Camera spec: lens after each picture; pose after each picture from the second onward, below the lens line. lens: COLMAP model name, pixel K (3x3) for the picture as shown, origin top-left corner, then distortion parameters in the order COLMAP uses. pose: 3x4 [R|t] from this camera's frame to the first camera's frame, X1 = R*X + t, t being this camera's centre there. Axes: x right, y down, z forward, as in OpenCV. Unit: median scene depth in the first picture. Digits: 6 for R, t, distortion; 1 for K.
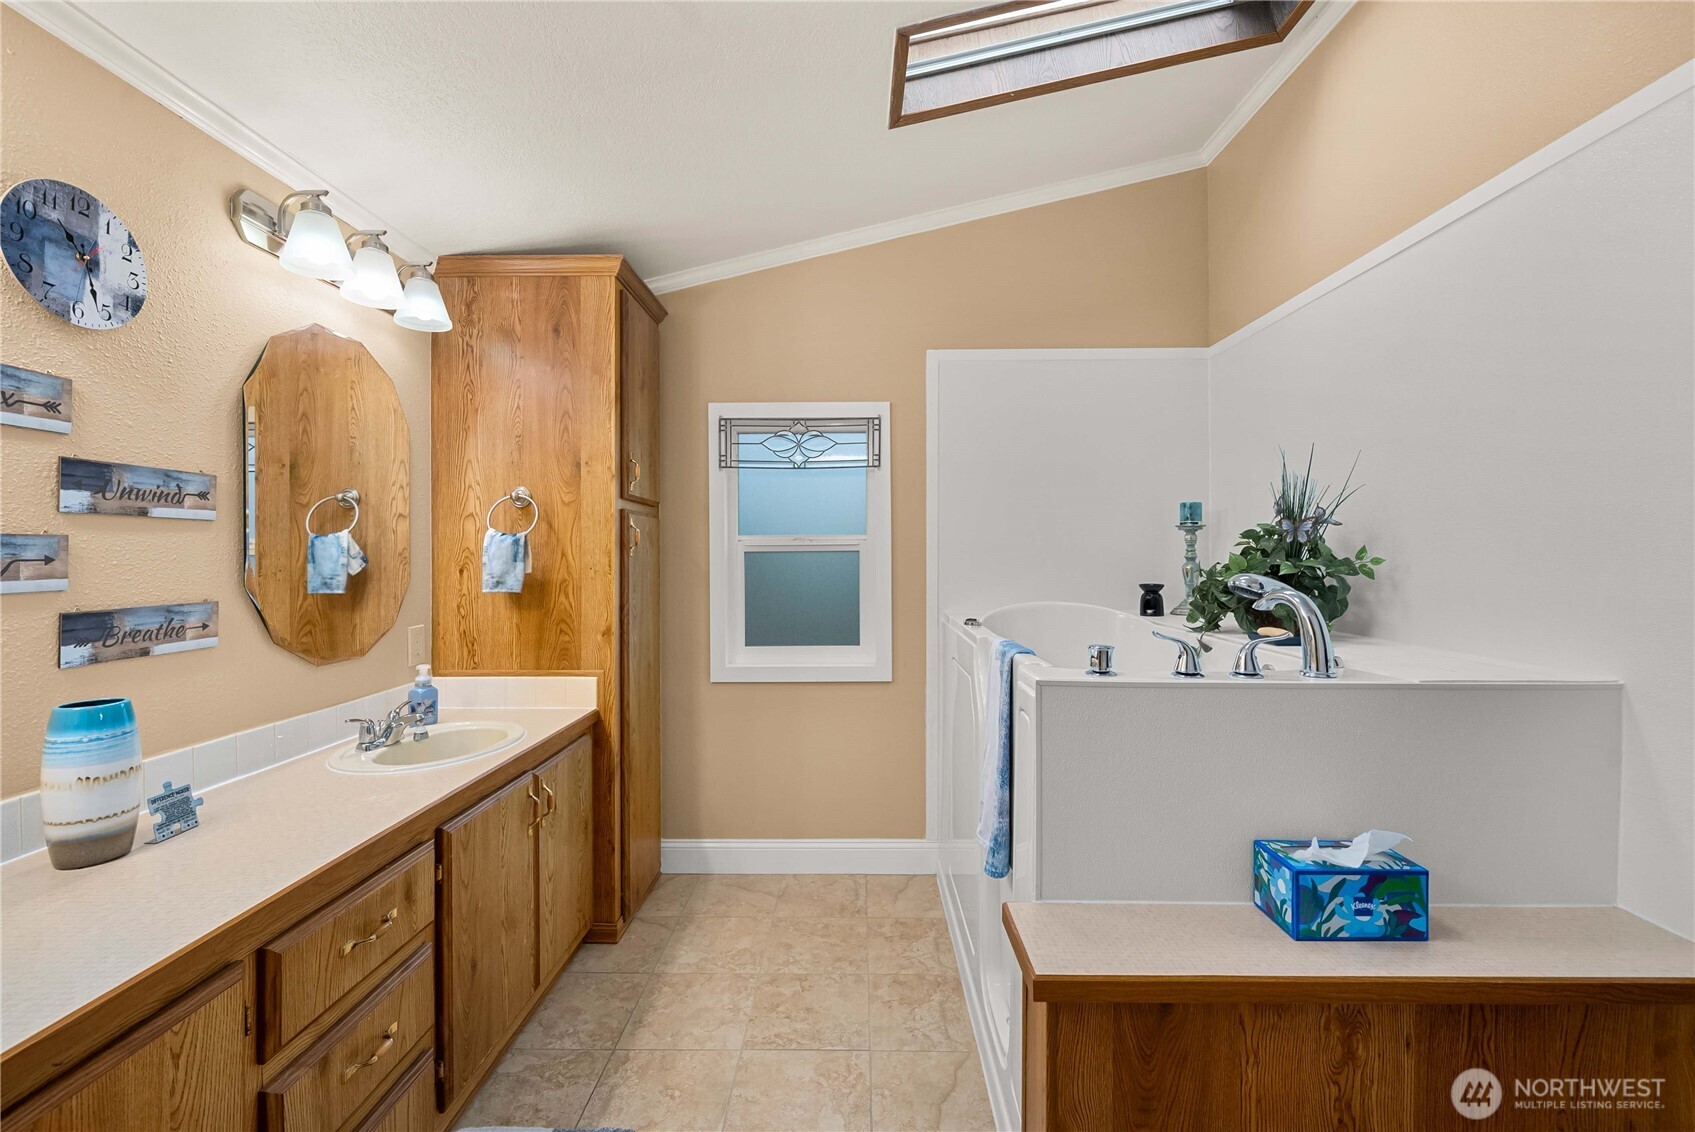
lens RADIAL K [[683.5, 0, 851.8], [0, 683.5, 562.1], [0, 0, 1]] dist [-0.000823, -0.000073]
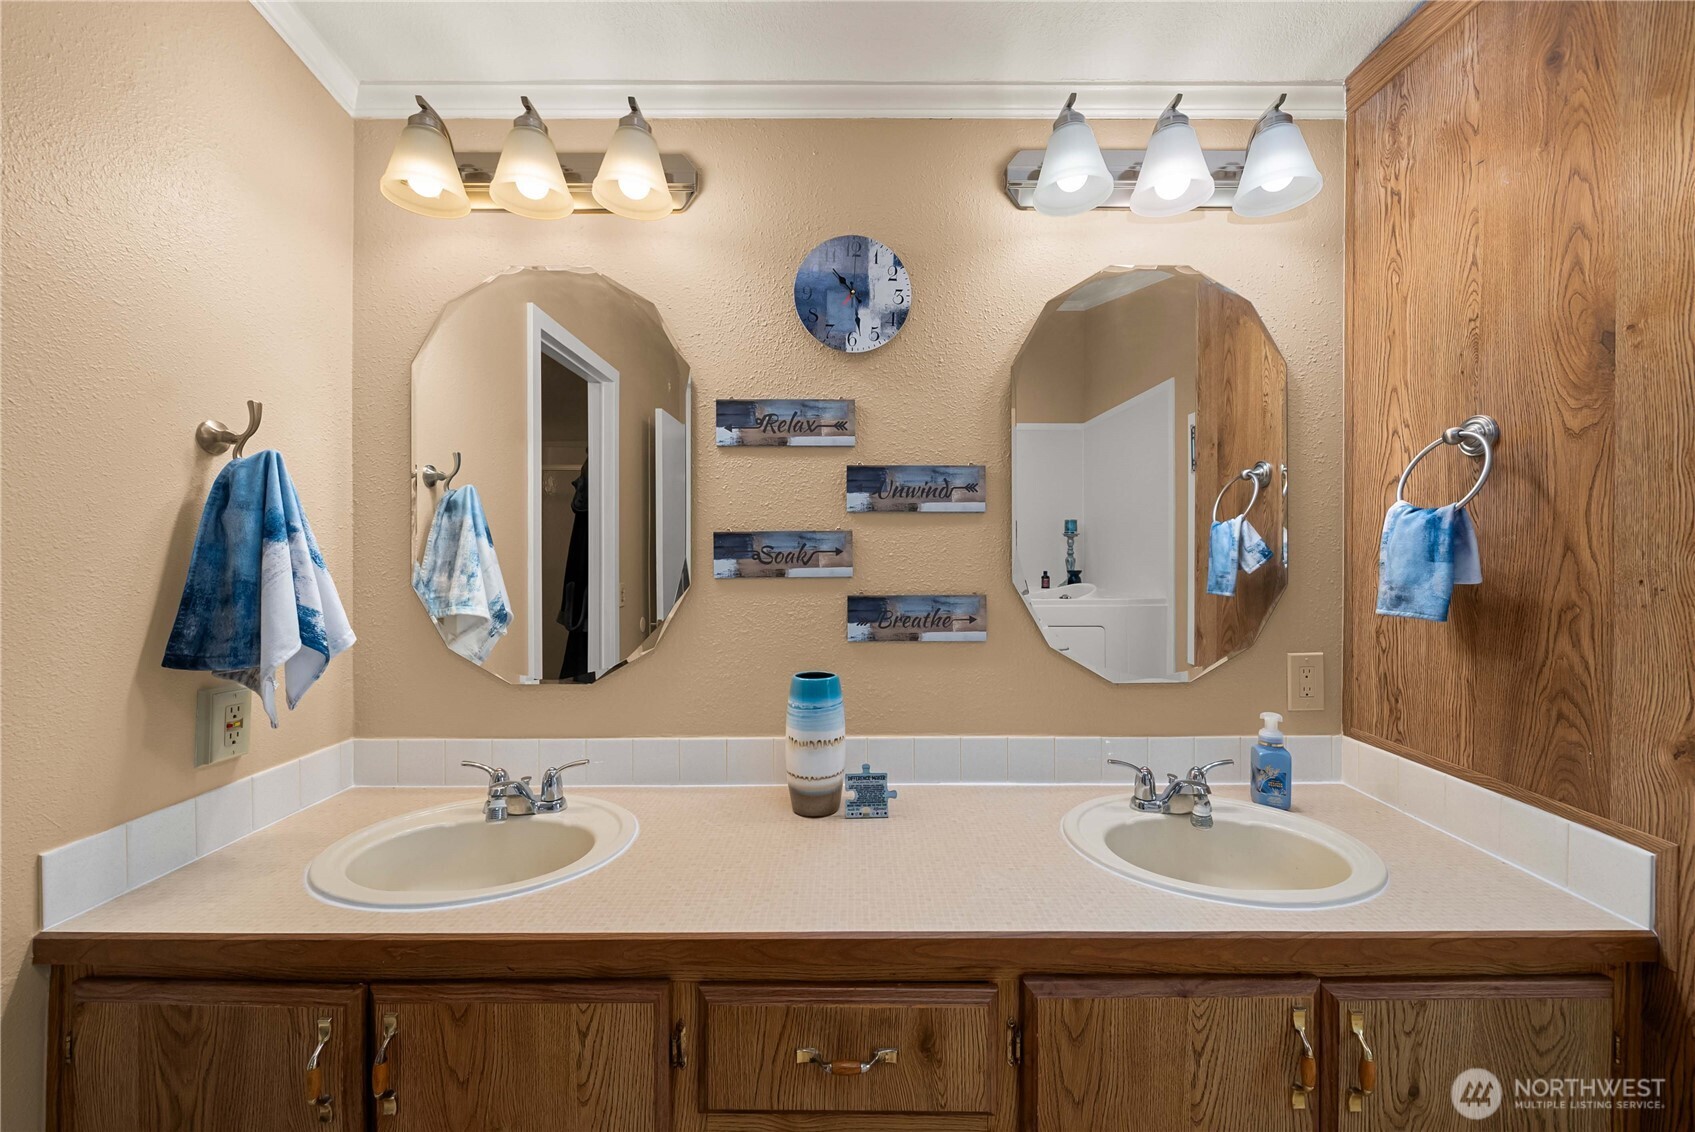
lens RADIAL K [[657.6, 0, 836.0], [0, 657.6, 551.5], [0, 0, 1]] dist [-0.002449, -0.000195]
pose [[0.017381, 0.008485, -0.999813, 0.002373], [-0.011547, 0.999899, 0.008285, -0.010741], [0.999782, 0.011400, 0.017477, 0.827513]]
